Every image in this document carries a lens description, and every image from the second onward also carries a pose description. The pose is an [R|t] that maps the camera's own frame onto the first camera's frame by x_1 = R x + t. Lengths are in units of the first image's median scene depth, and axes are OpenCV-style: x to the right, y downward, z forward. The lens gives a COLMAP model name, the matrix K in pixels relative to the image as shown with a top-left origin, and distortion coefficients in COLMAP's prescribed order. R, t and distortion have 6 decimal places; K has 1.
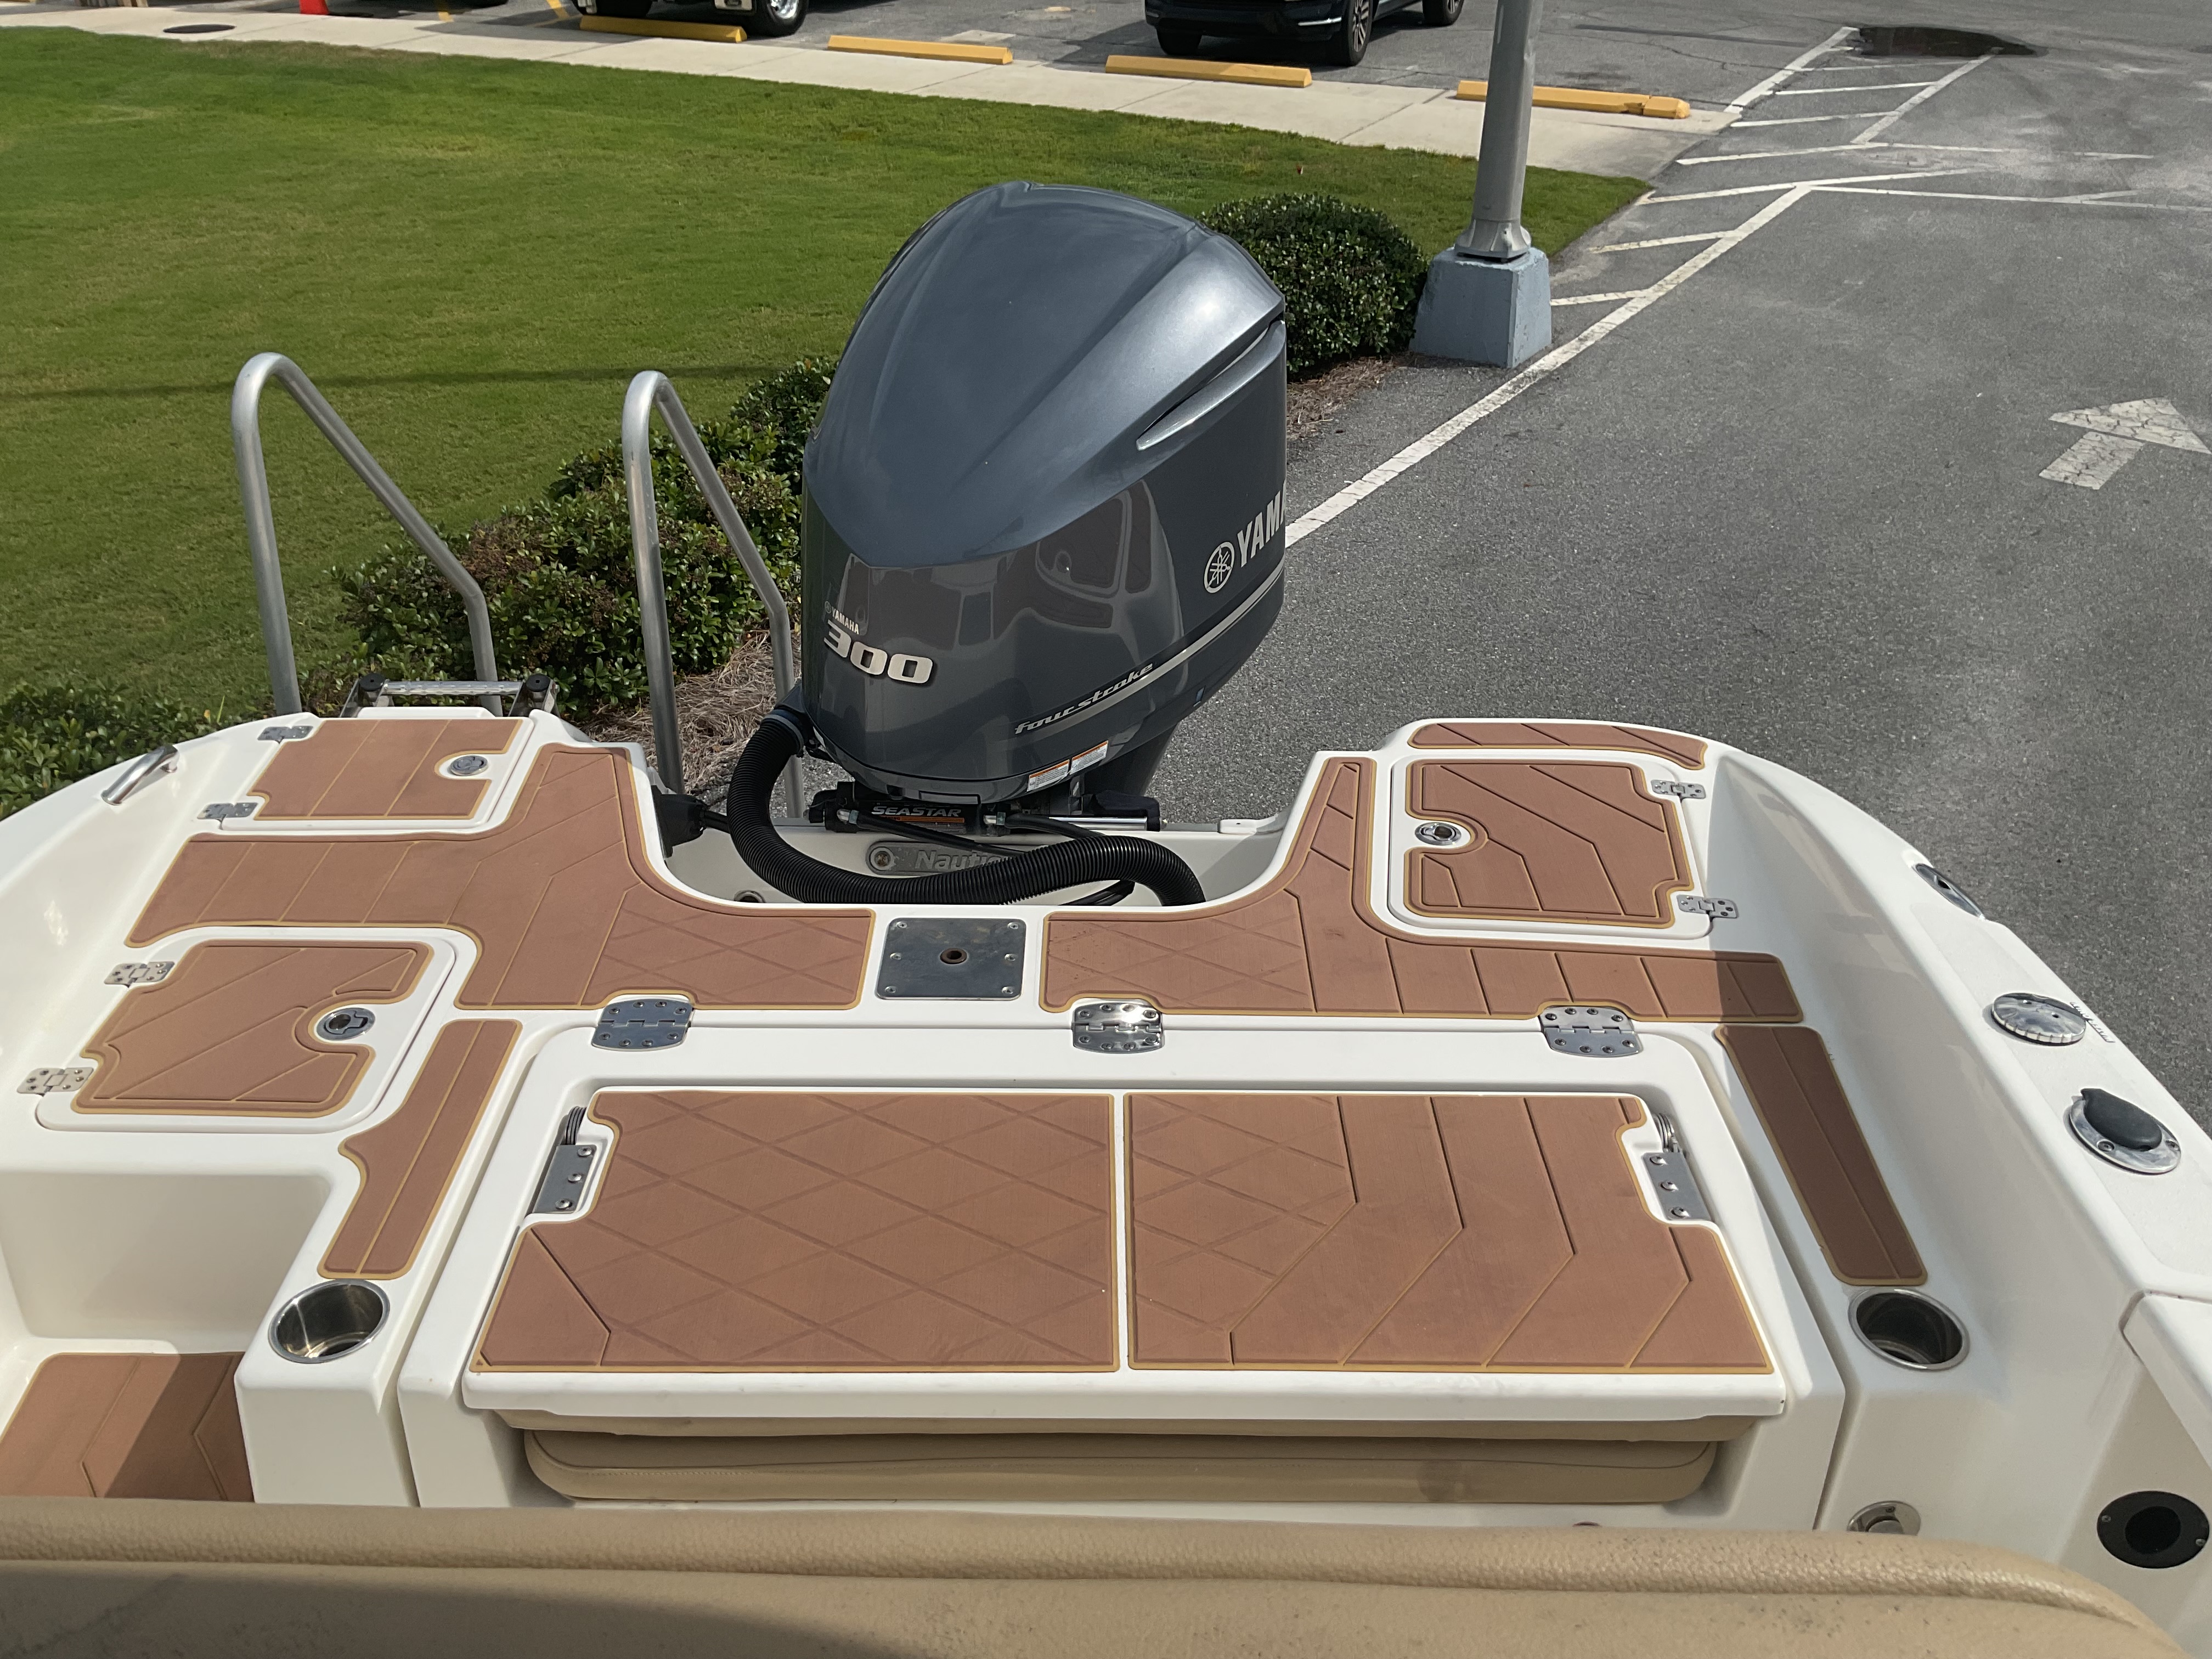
lens RADIAL K [[1834.9, 0, 1105.7], [0, 1834.9, 860.2], [0, 0, 1]] dist [0.070920, -0.131075]
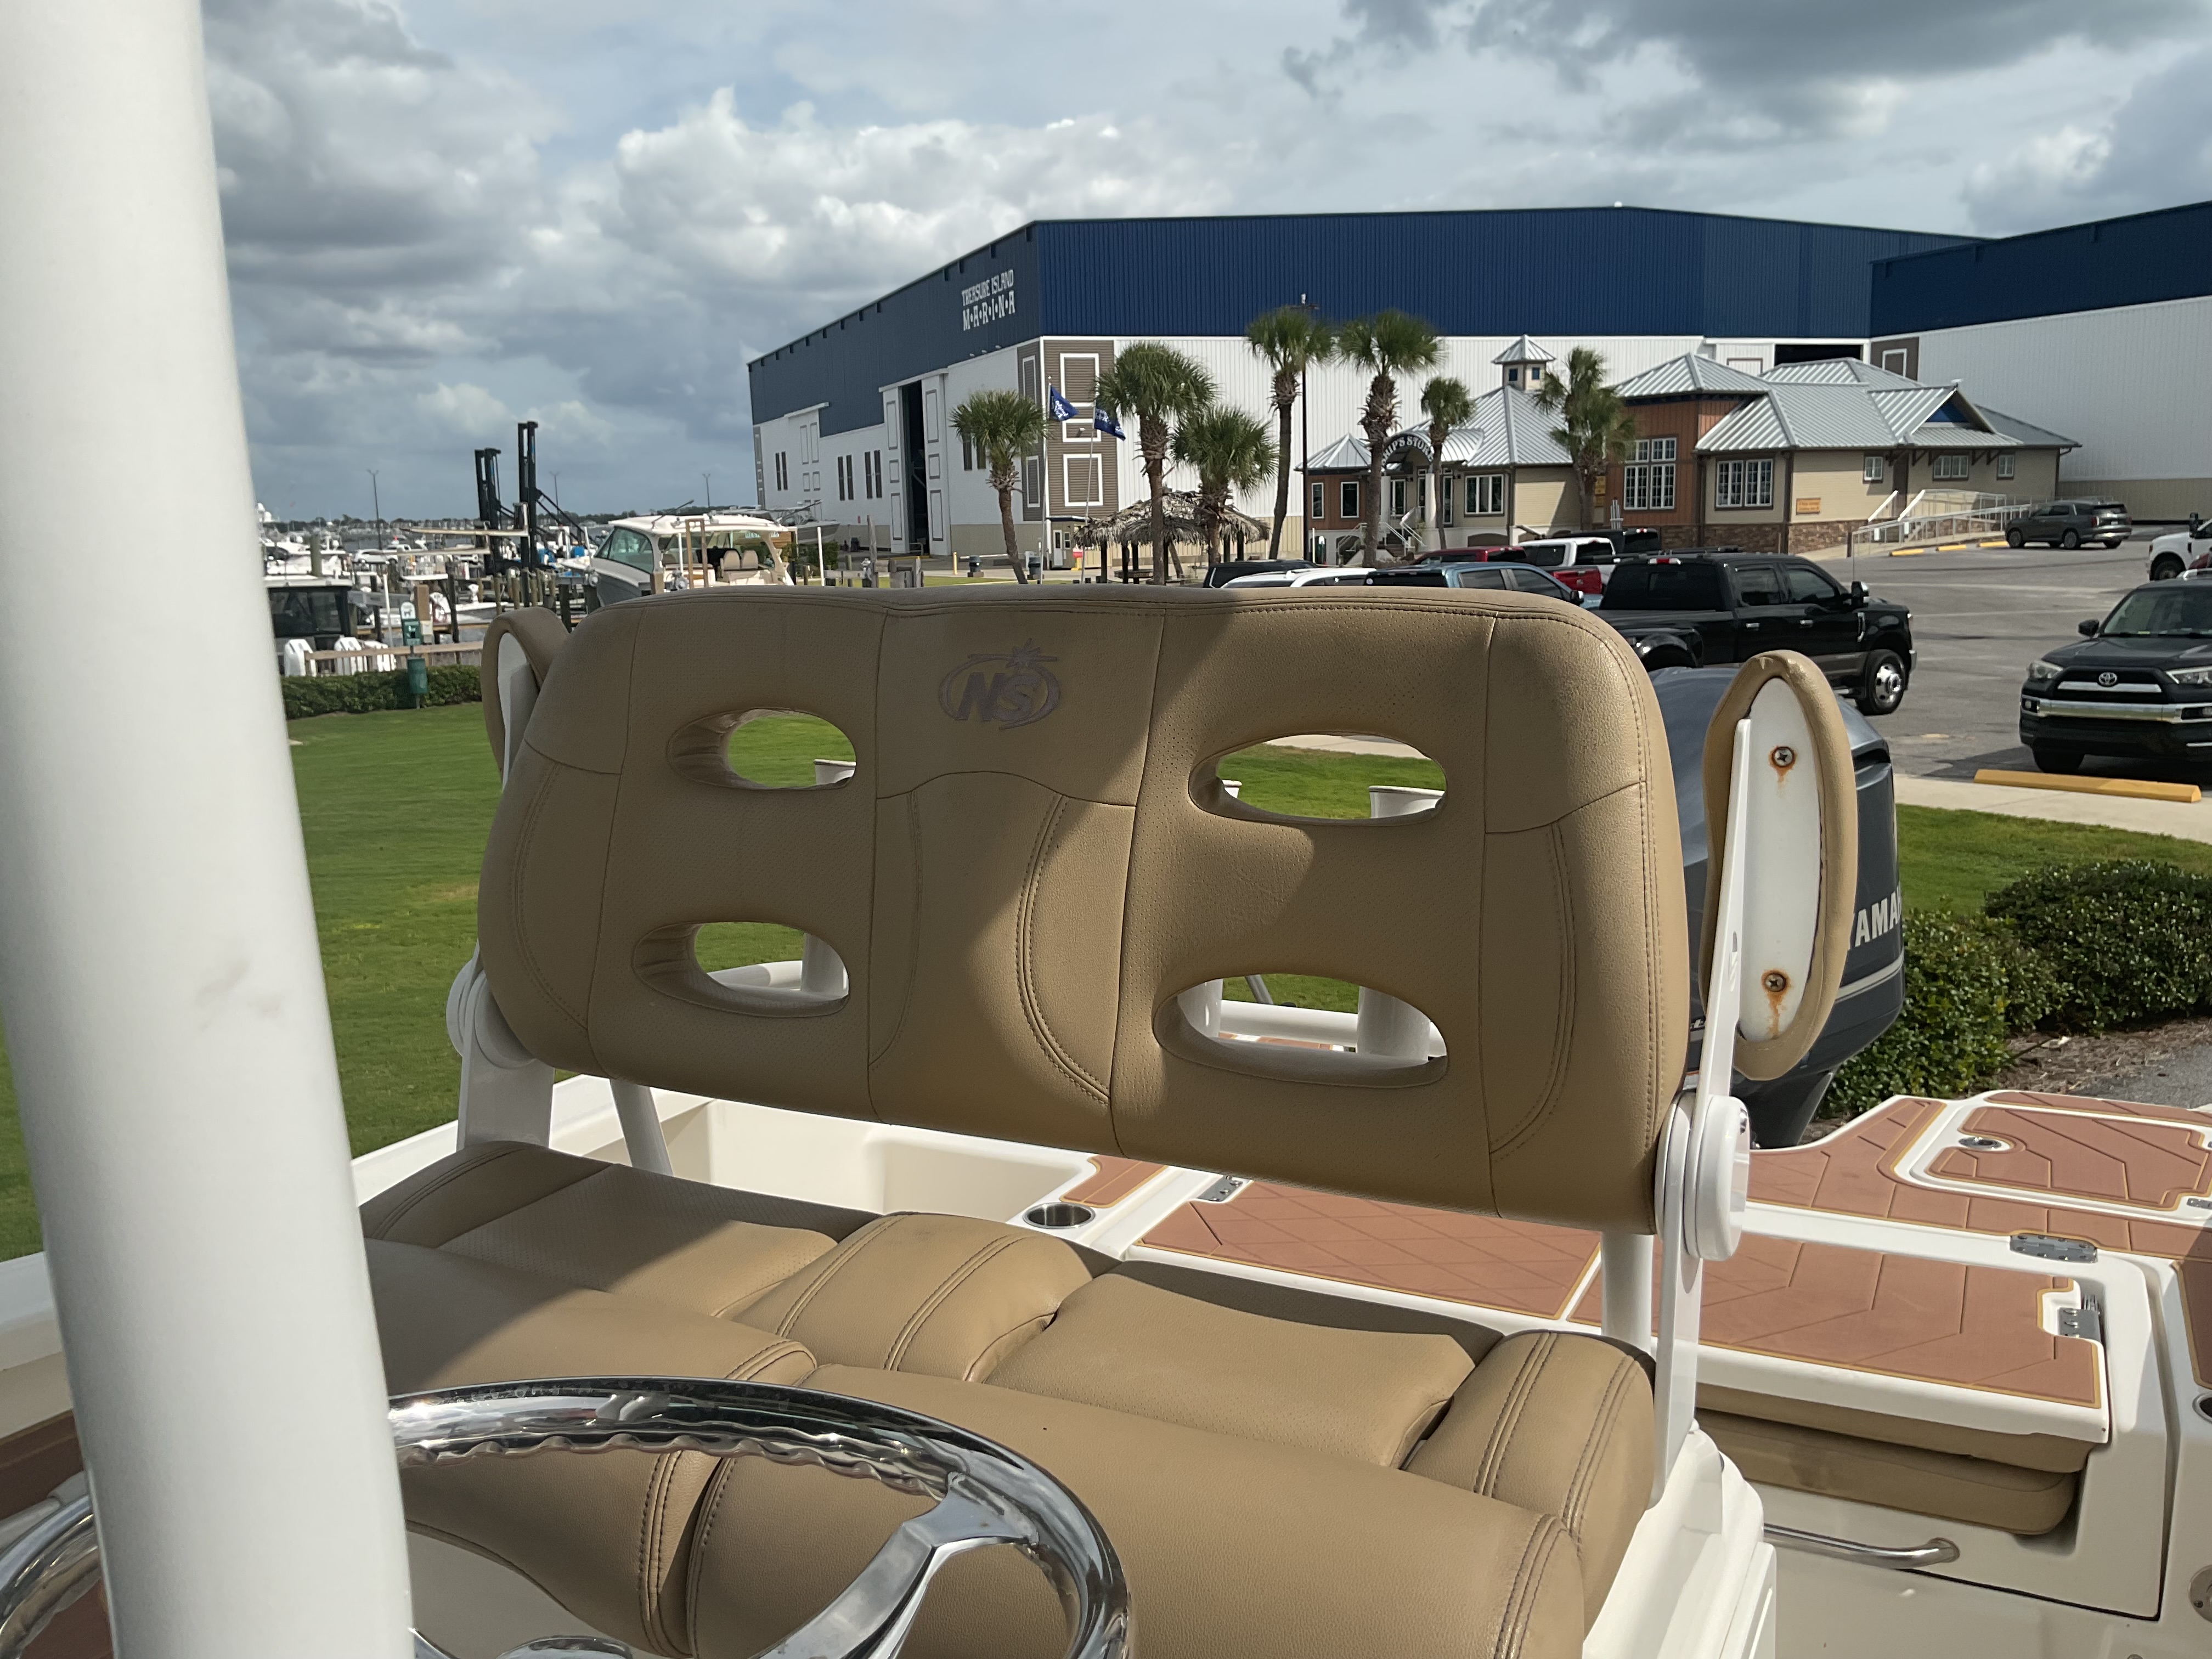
lens RADIAL K [[1834.9, 0, 1100.4], [0, 1834.9, 850.3], [0, 0, 1]] dist [0.070920, -0.131075]
pose [[0.893363, 0.045308, -0.447045, 0.184732], [-0.209221, 0.922416, -0.324615, 0.289281], [0.397653, 0.383531, 0.833532, -0.253357]]
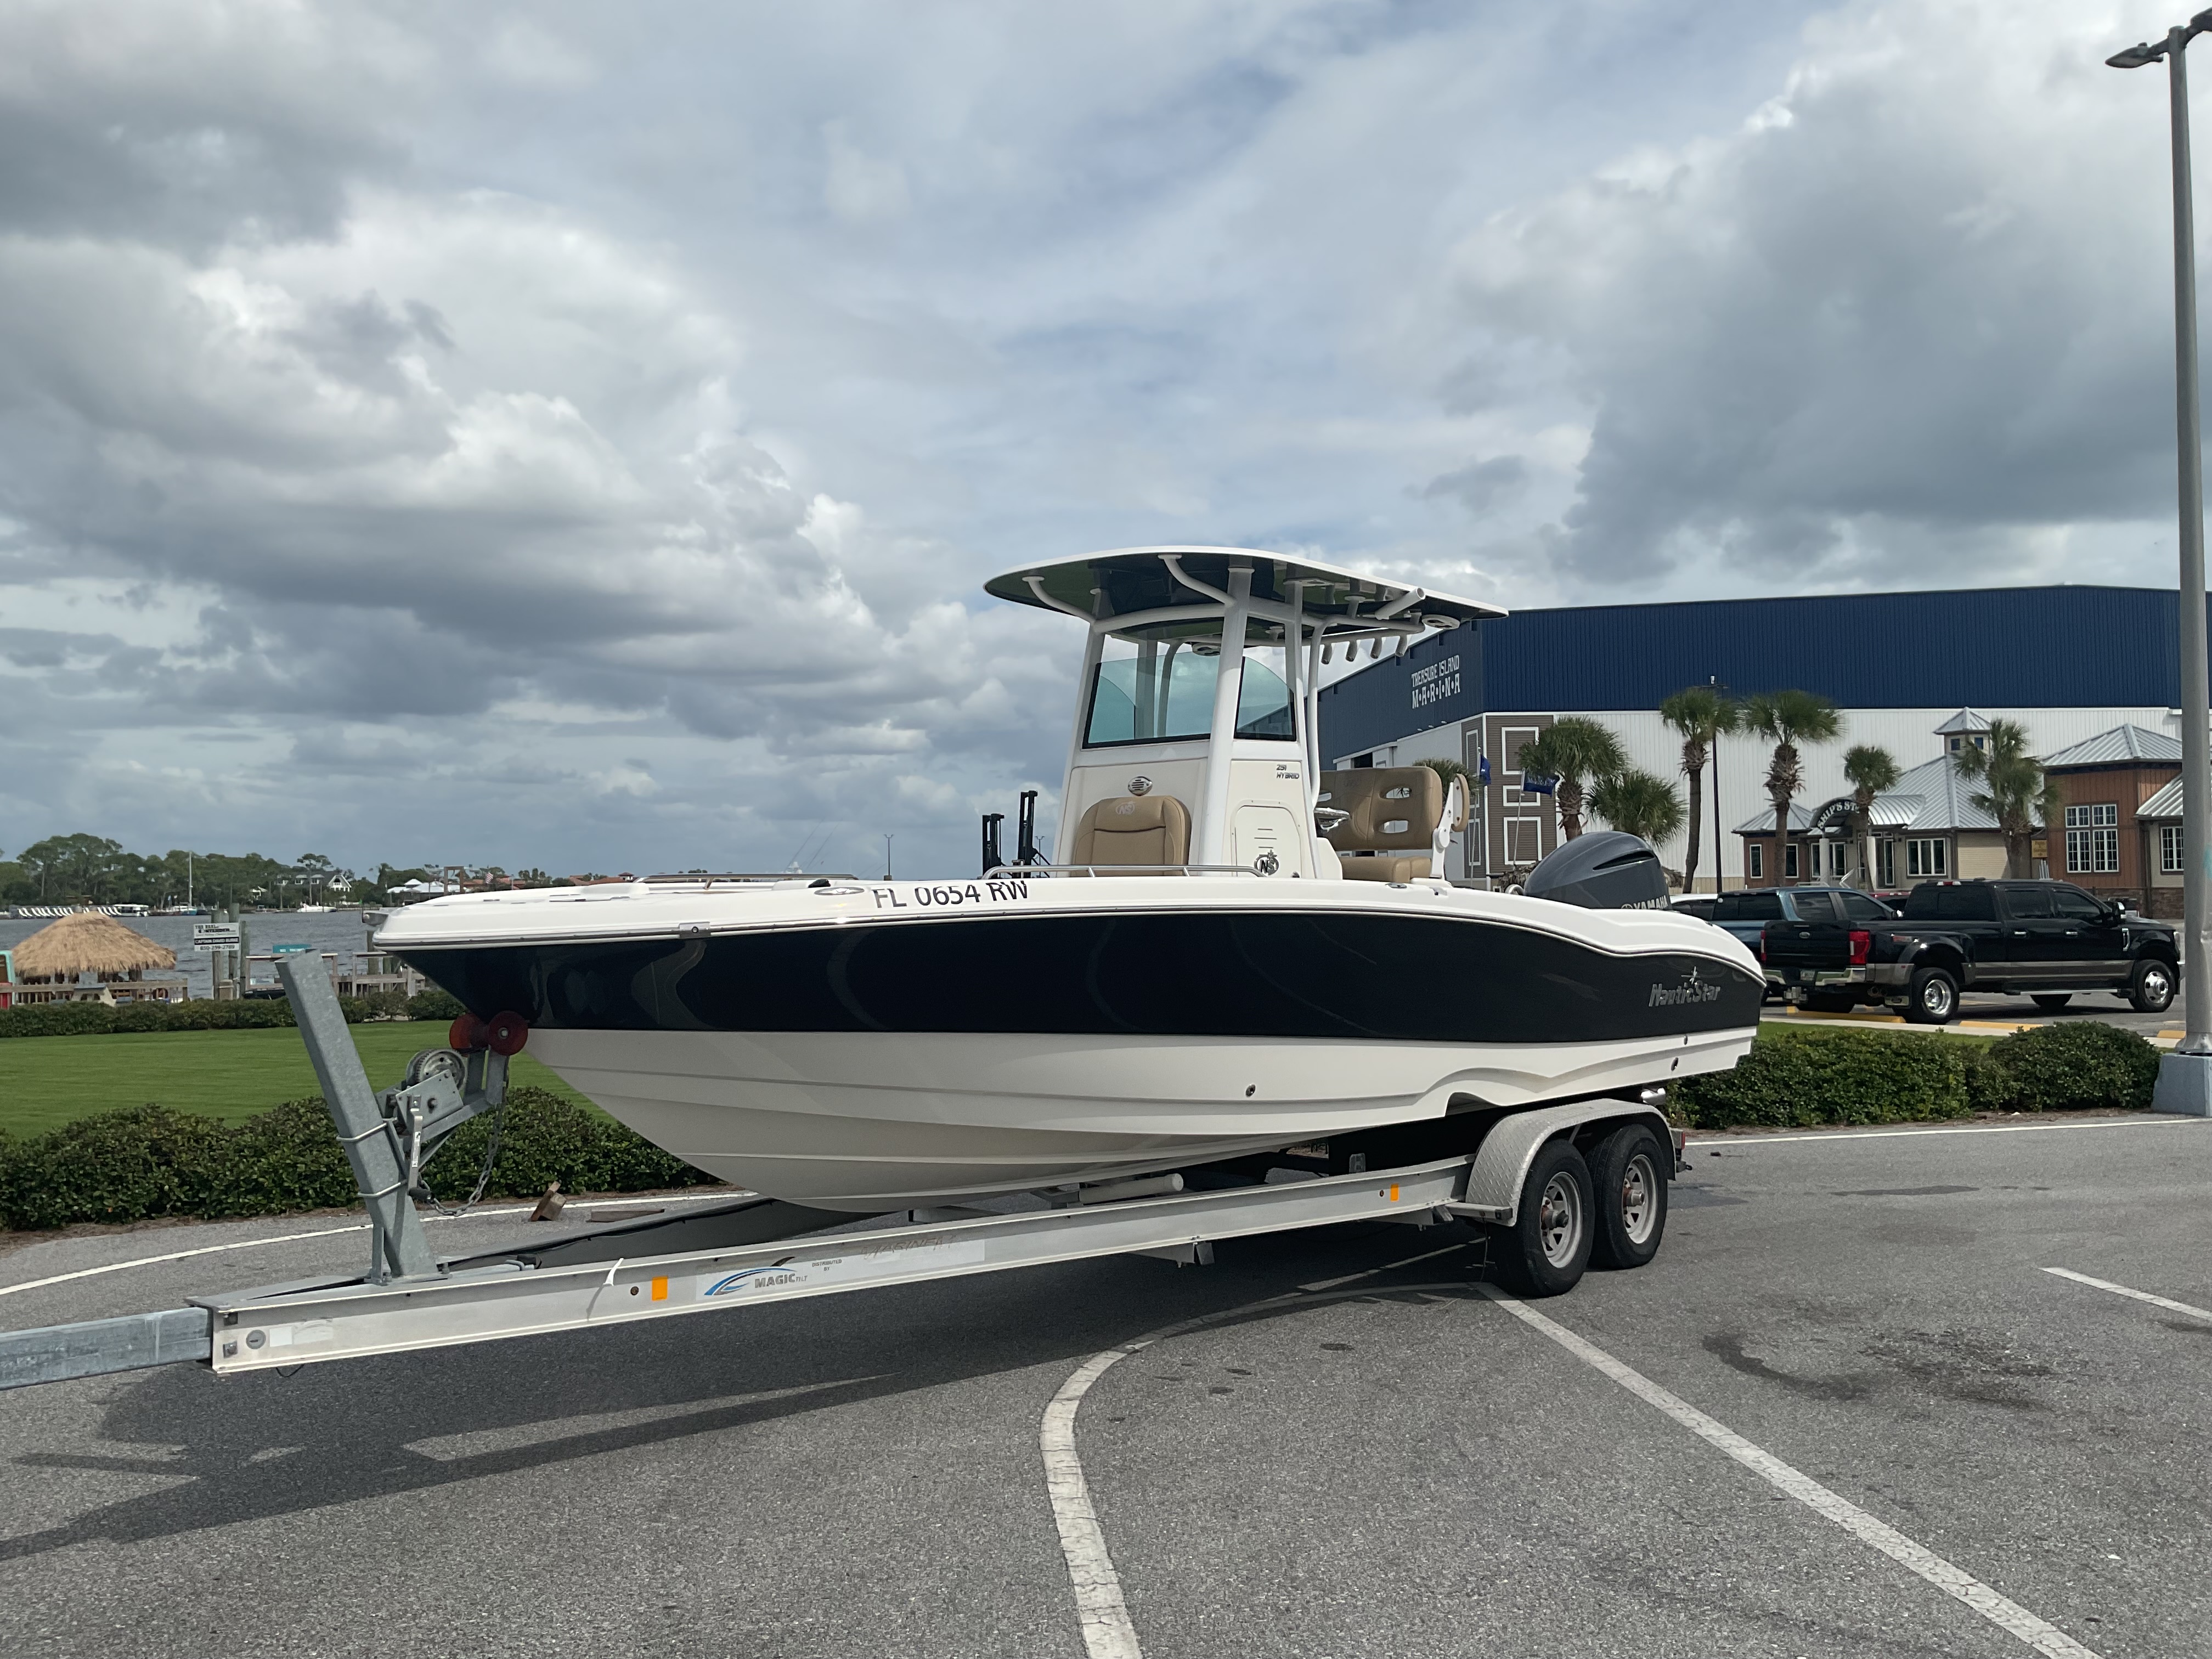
lens RADIAL K [[1848.6, 0, 1135.0], [0, 1848.6, 840.3], [0, 0, 1]] dist [0.012042, -0.034129]
pose [[0.770544, -0.041046, -0.636064, 1.868482], [-0.321685, 0.836464, -0.443674, 1.860274], [0.550255, 0.546483, 0.631329, -2.196636]]
